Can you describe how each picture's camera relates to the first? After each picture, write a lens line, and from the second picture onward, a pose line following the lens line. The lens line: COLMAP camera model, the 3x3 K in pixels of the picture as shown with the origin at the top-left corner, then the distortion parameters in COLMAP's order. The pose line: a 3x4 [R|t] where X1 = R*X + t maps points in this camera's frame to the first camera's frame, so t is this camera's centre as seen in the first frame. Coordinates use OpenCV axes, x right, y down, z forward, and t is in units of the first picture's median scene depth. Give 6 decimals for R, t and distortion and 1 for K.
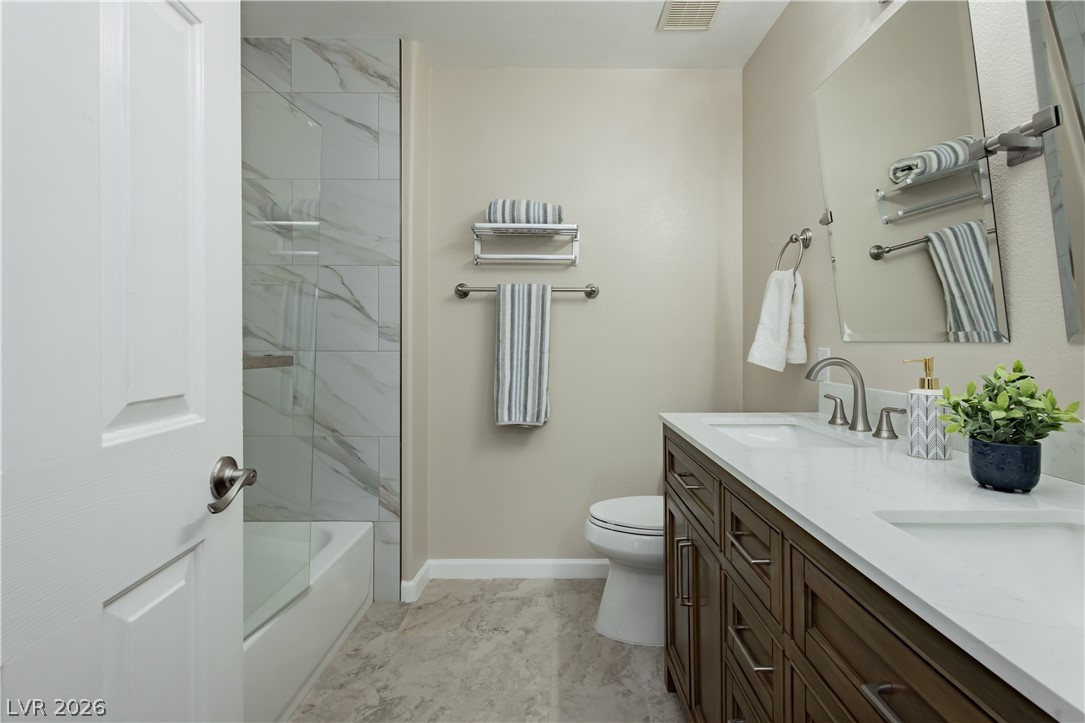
lens RADIAL K [[490.8, 0, 549.1], [0, 490.8, 355.1], [0, 0, 1]] dist [0.019589, 0.000538]
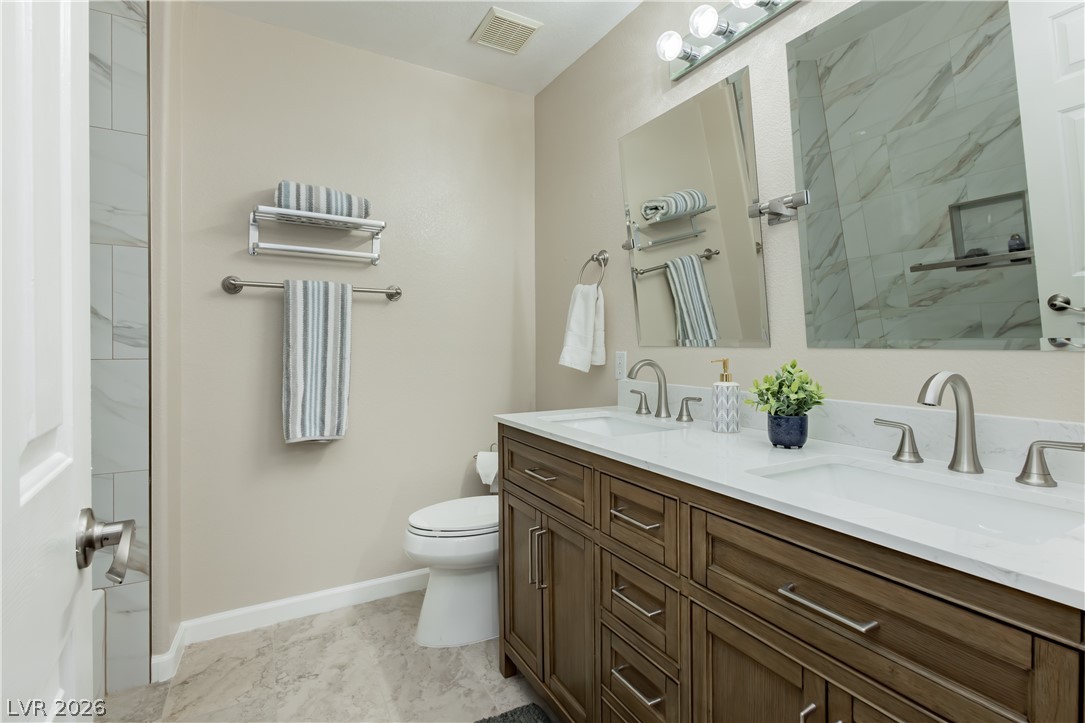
lens RADIAL K [[504.1, 0, 536.7], [0, 504.1, 360.7], [0, 0, 1]] dist [0.019011, -0.000535]
pose [[0.882681, -0.015582, 0.469714, -0.147187], [0.013912, 0.999879, 0.007026, -0.002563], [-0.469767, 0.000332, 0.882791, 0.010548]]
